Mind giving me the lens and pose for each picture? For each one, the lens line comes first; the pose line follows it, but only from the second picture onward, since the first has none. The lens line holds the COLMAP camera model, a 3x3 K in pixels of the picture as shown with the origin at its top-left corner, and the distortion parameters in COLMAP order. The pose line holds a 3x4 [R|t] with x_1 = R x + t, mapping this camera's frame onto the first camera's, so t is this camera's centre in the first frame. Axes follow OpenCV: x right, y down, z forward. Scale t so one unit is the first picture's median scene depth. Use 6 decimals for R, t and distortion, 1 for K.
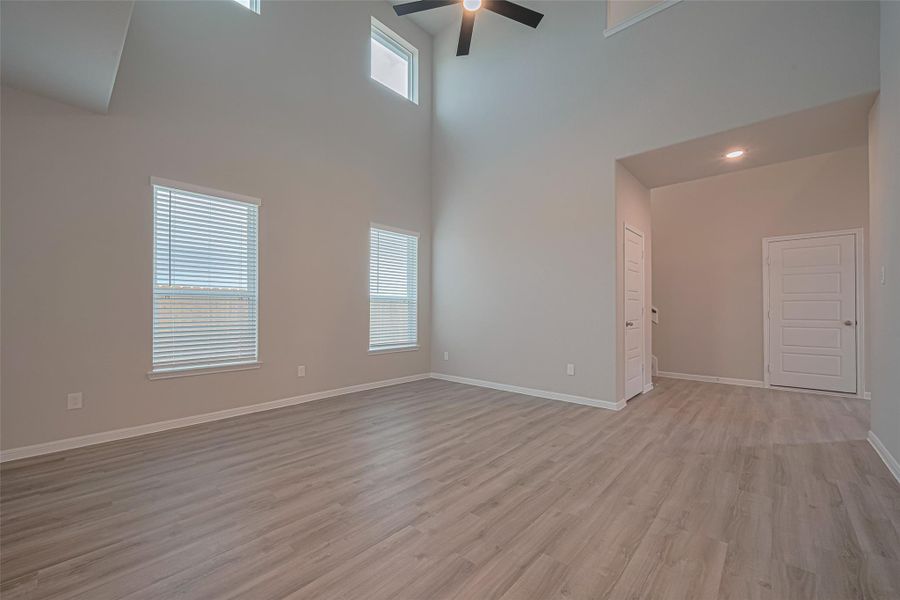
lens RADIAL K [[360.9, 0, 448.8], [0, 360.9, 308.0], [0, 0, 1]] dist [0.000216, 0.000113]
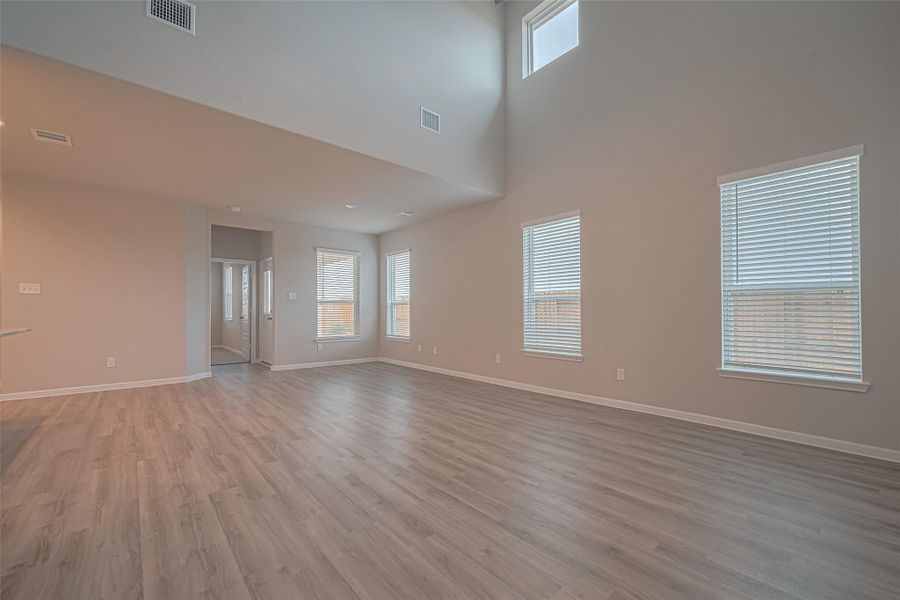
lens RADIAL K [[360.9, 0, 448.8], [0, 360.9, 308.0], [0, 0, 1]] dist [0.000216, 0.000113]
pose [[-0.110850, -0.007258, -0.993811, 0.616239], [0.010126, 0.999913, -0.008432, 0.008667], [0.993786, -0.010998, -0.110767, 0.728505]]
